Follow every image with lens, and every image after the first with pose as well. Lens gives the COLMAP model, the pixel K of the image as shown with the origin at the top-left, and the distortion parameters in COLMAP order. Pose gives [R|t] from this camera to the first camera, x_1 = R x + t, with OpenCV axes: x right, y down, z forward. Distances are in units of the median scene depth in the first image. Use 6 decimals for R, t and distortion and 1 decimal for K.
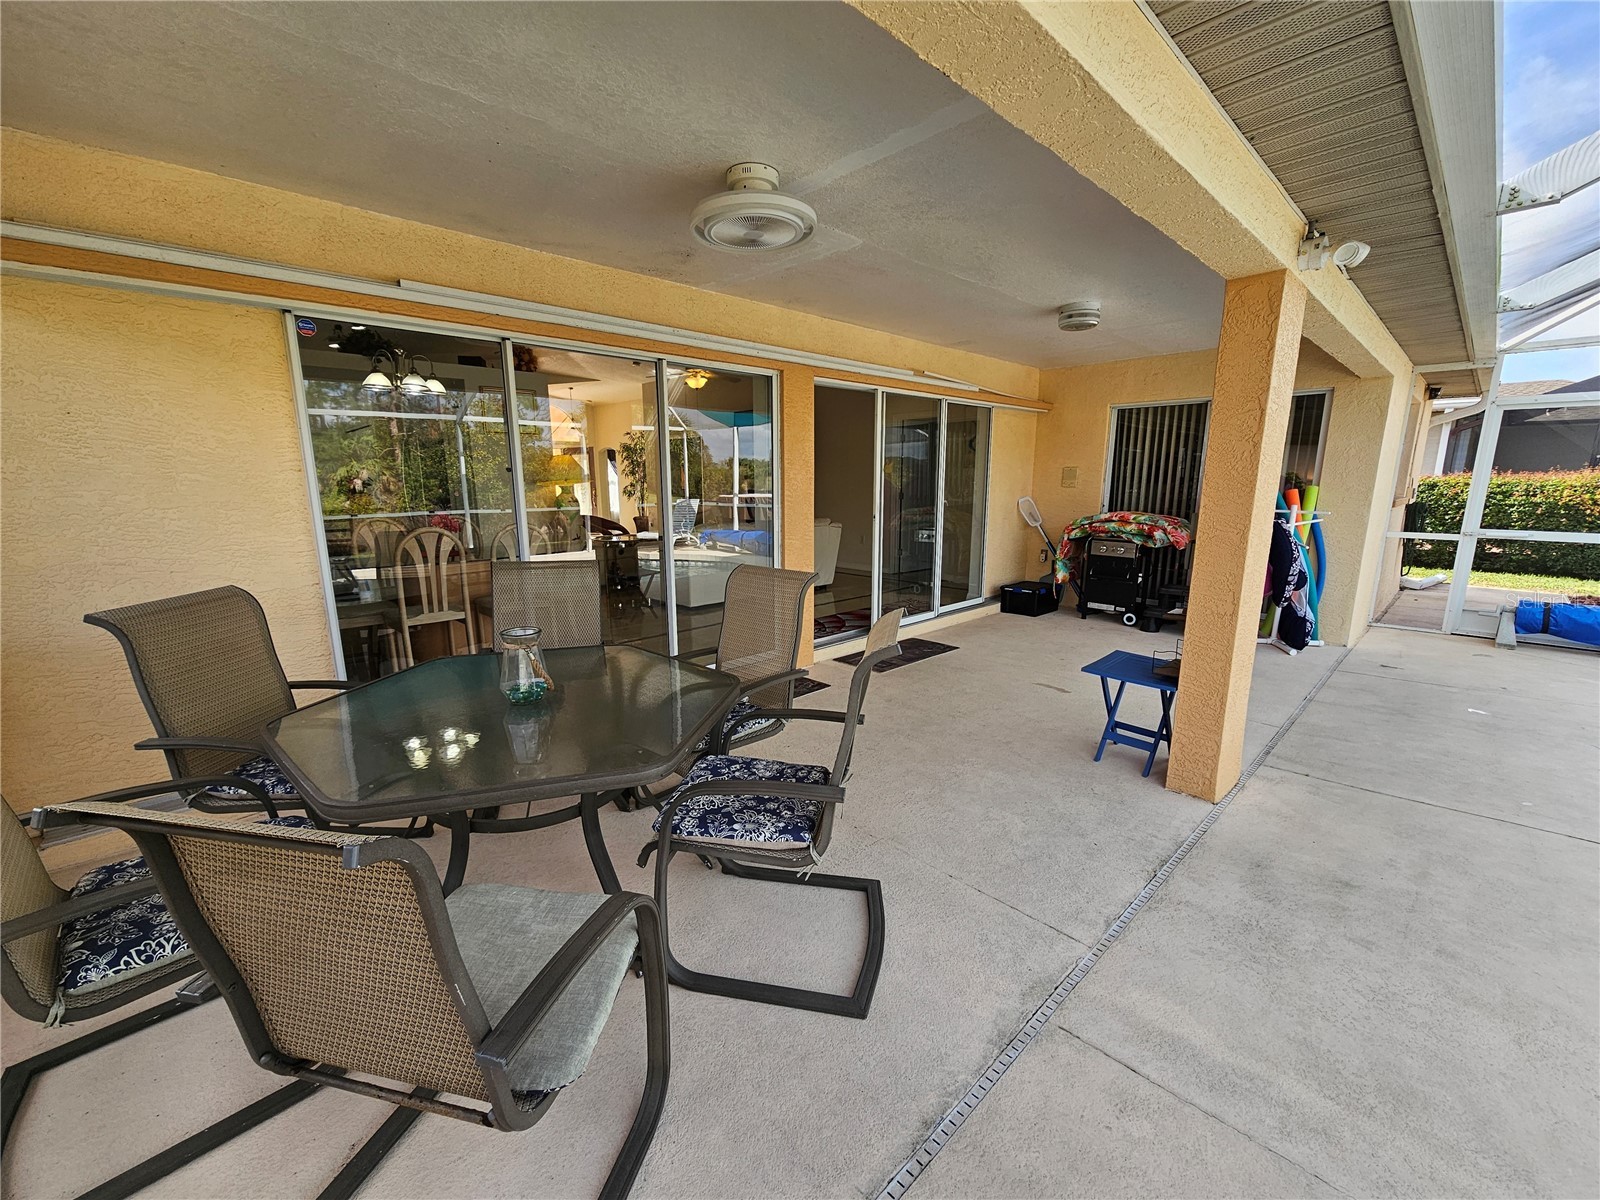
lens RADIAL K [[655.6, 0, 798.5], [0, 655.6, 609.6], [0, 0, 1]] dist [-0.007340, 0.003182]
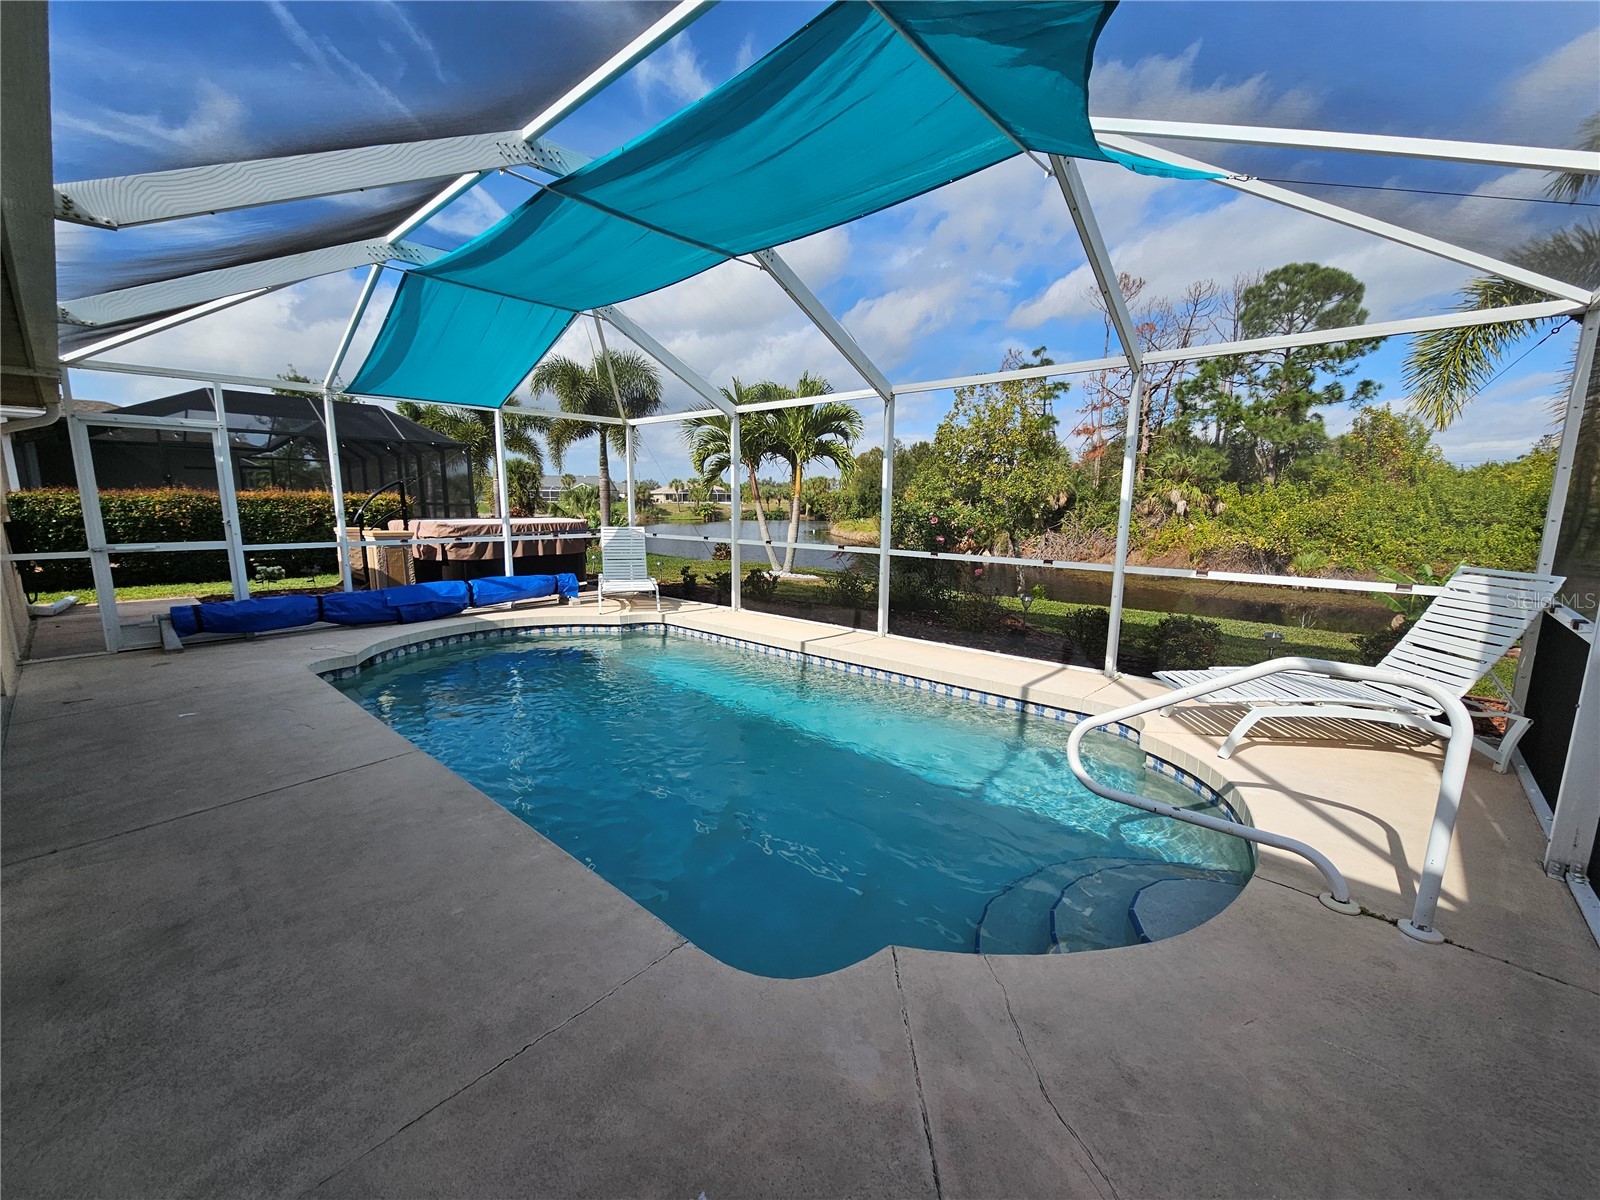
lens RADIAL K [[655.6, 0, 797.4], [0, 655.6, 607.4], [0, 0, 1]] dist [-0.007340, 0.003182]
pose [[-0.074216, -0.157783, 0.984681, -0.025026], [0.186578, 0.967771, 0.169136, -0.003371], [-0.979633, 0.196272, -0.042385, 0.039349]]
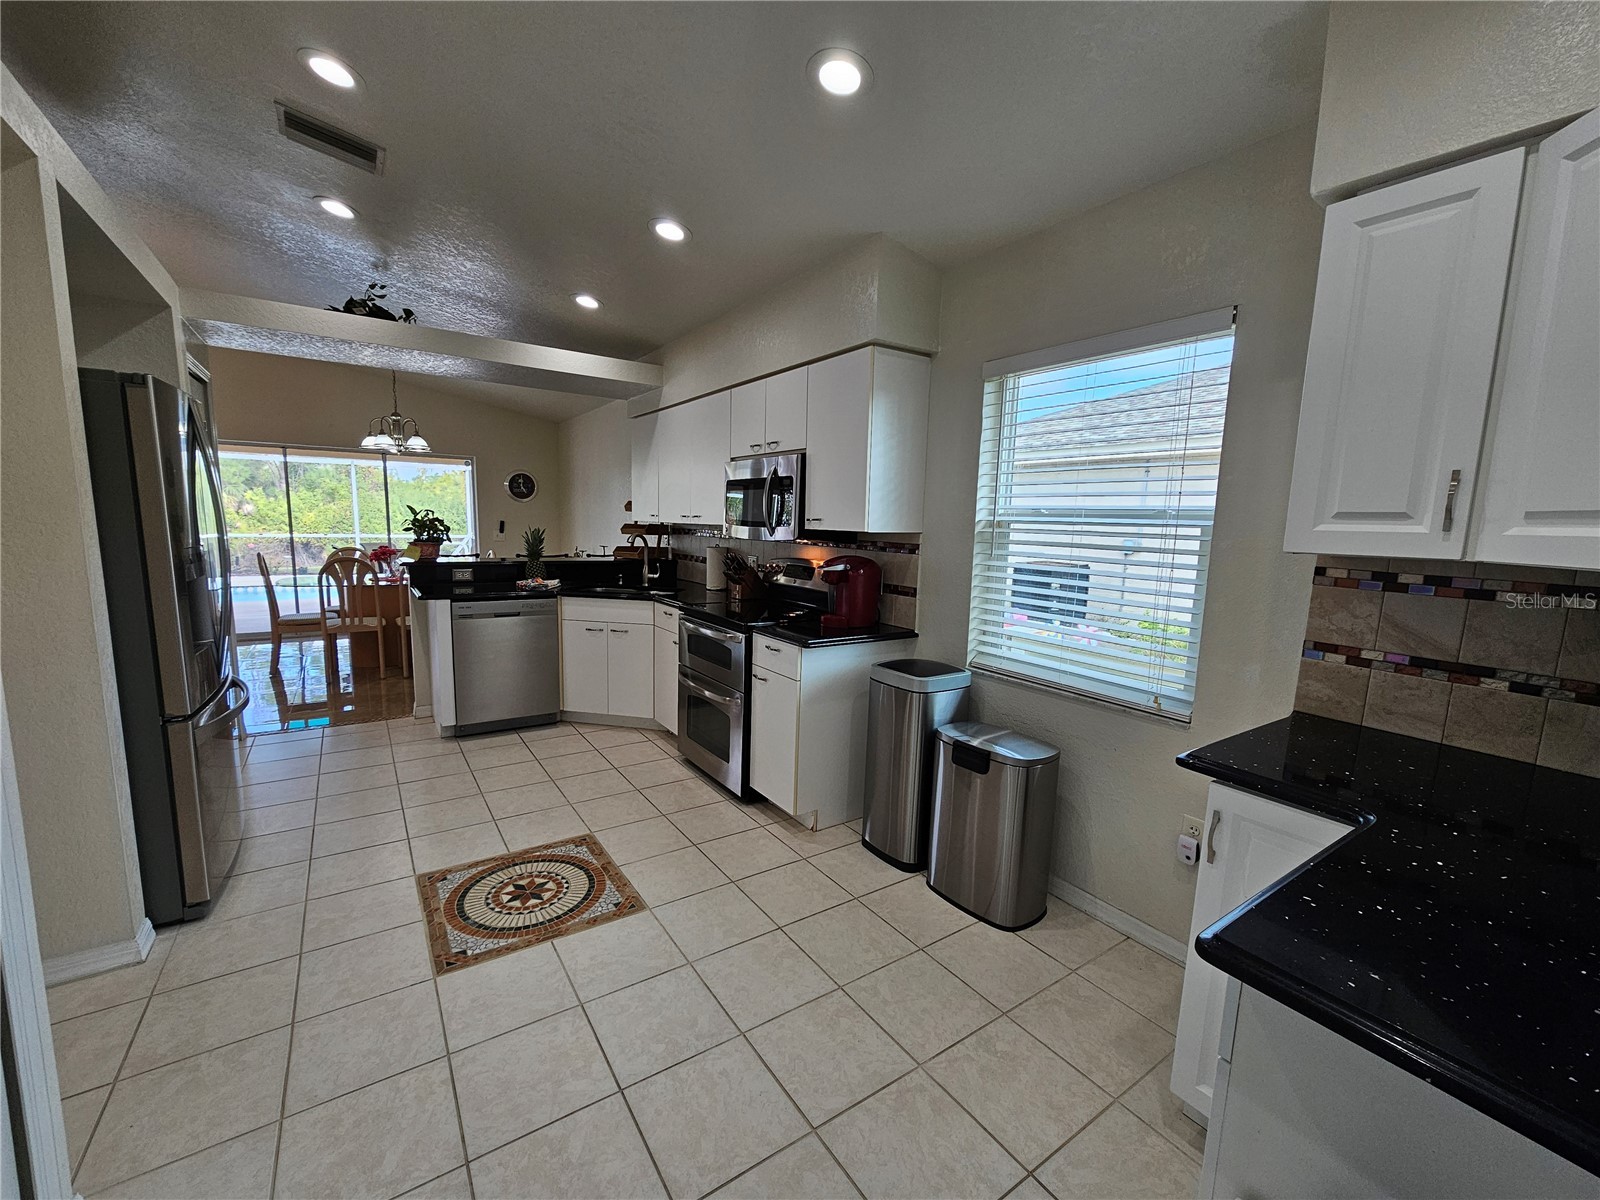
lens RADIAL K [[655.6, 0, 799.6], [0, 655.6, 612.7], [0, 0, 1]] dist [-0.007340, 0.003182]
pose [[-0.985971, -0.044818, 0.160785, -1.304205], [0.011135, 0.943470, 0.331272, -0.368085], [-0.166543, 0.328415, -0.929735, 1.776900]]
